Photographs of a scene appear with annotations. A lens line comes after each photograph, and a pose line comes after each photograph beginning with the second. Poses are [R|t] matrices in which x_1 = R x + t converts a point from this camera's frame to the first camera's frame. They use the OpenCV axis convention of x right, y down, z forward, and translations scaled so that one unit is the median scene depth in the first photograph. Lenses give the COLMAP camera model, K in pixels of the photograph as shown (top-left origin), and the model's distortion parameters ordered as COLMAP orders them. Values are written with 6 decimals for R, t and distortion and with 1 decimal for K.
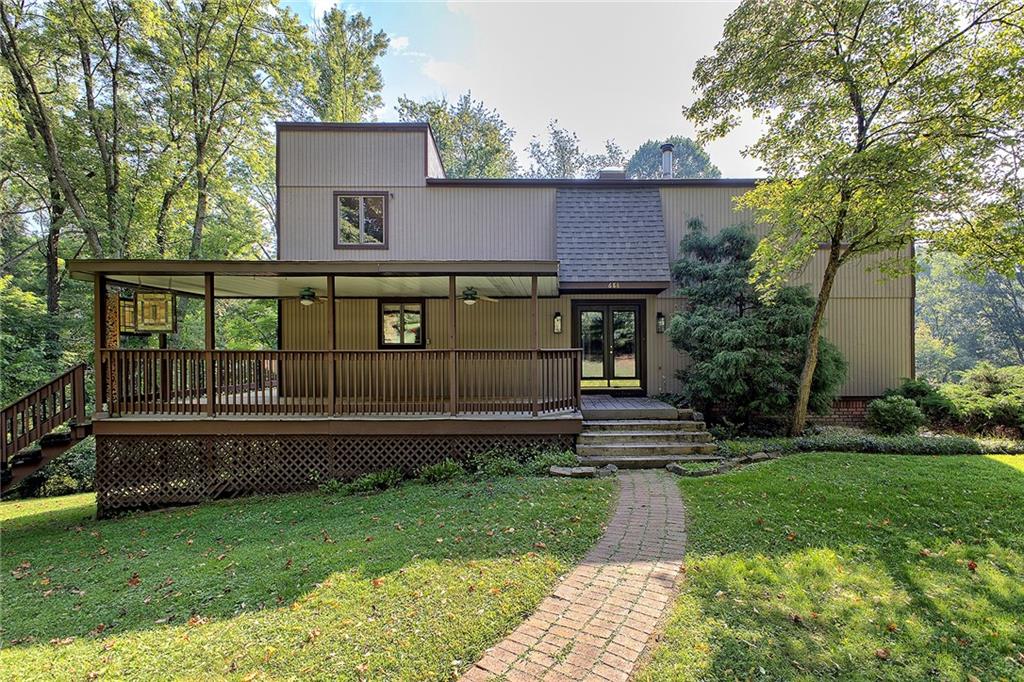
lens RADIAL K [[467.4, 0, 511.2], [0, 467.4, 347.2], [0, 0, 1]] dist [-0.000531, -0.000112]
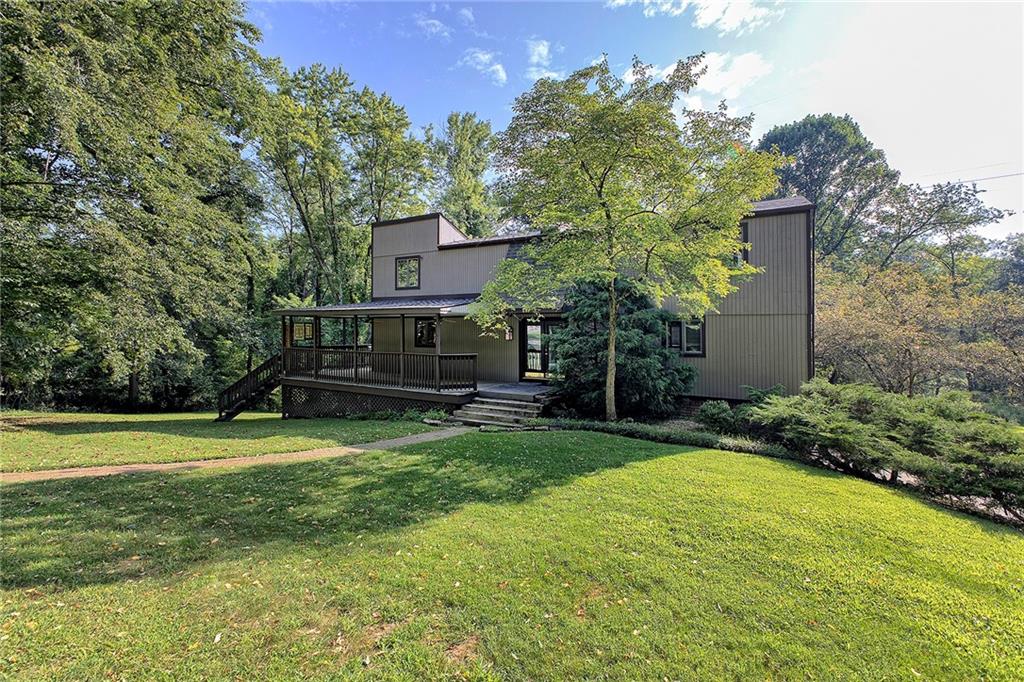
lens RADIAL K [[444.3, 0, 509.0], [0, 444.3, 331.2], [0, 0, 1]] dist [0.005470, 0.001031]
pose [[0.872288, 0.012801, -0.488824, 1.004346], [-0.007663, 0.999892, 0.012511, -0.097171], [0.488932, -0.007167, 0.872292, -0.315533]]
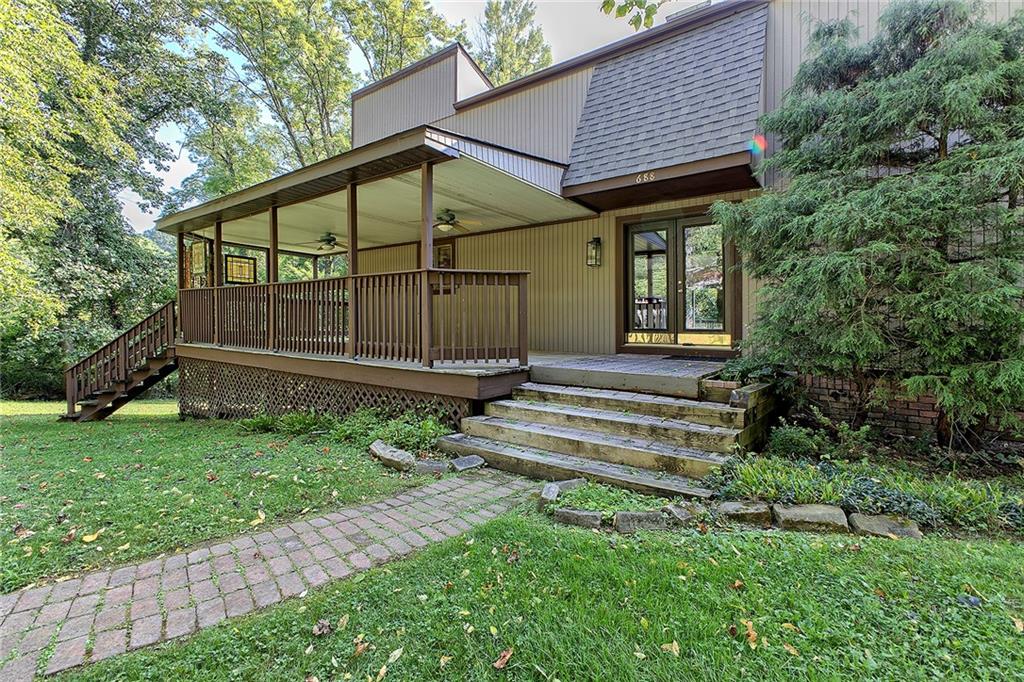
lens RADIAL K [[403.1, 0, 510.1], [0, 403.1, 326.4], [0, 0, 1]] dist [0.008892, -0.000048]
pose [[0.816926, 0.011685, -0.576624, 0.446028], [-0.007735, 0.999927, 0.009304, 0.072936], [0.576691, -0.003141, 0.816956, 0.521572]]
